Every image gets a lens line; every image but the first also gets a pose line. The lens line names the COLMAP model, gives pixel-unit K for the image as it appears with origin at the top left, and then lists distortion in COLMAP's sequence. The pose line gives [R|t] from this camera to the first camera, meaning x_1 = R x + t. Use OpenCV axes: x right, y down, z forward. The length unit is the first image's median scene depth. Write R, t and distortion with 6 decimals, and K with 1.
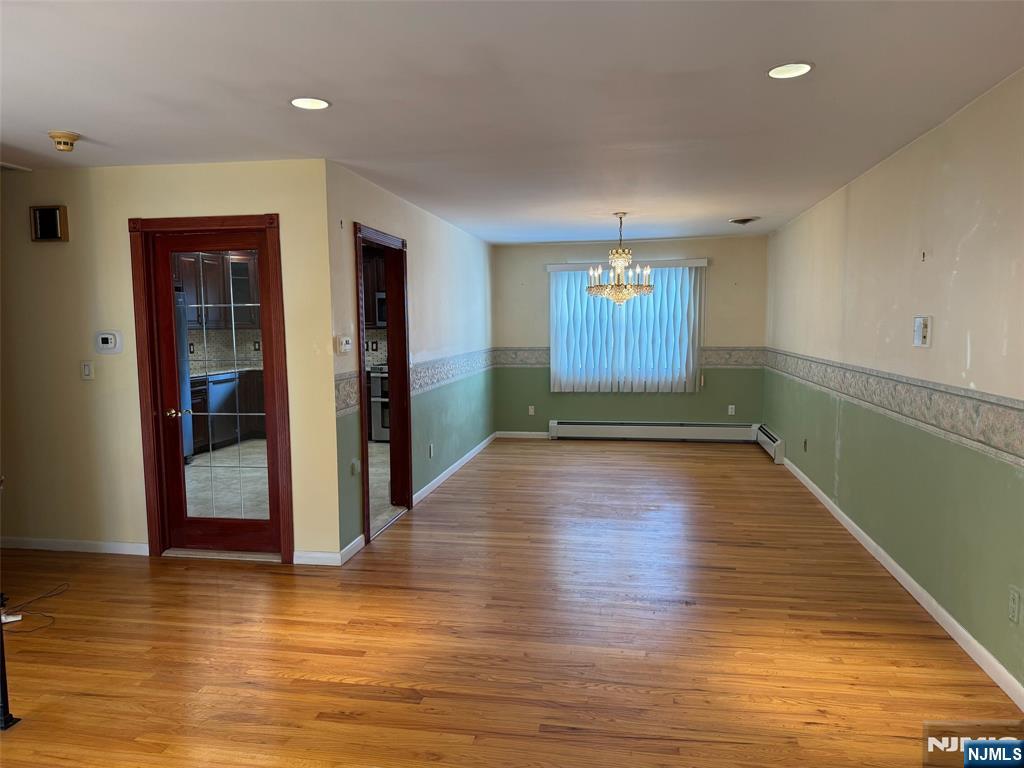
lens RADIAL K [[716.0, 0, 516.8], [0, 716.0, 383.4], [0, 0, 1]] dist [0.136679, -0.185641]
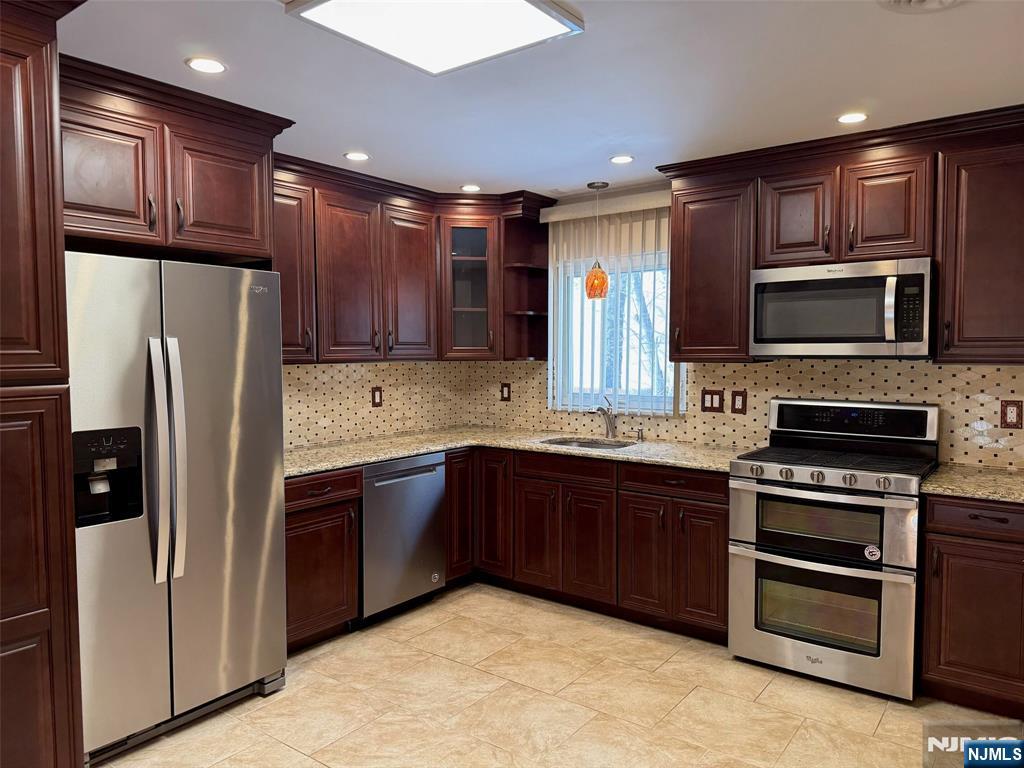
lens RADIAL K [[716.0, 0, 516.8], [0, 716.0, 383.4], [0, 0, 1]] dist [0.136679, -0.185641]
pose [[0.891140, 0.026979, -0.452927, -0.127486], [-0.042712, 0.998786, -0.024542, -0.049007], [0.451715, 0.041216, 0.891210, 0.588816]]
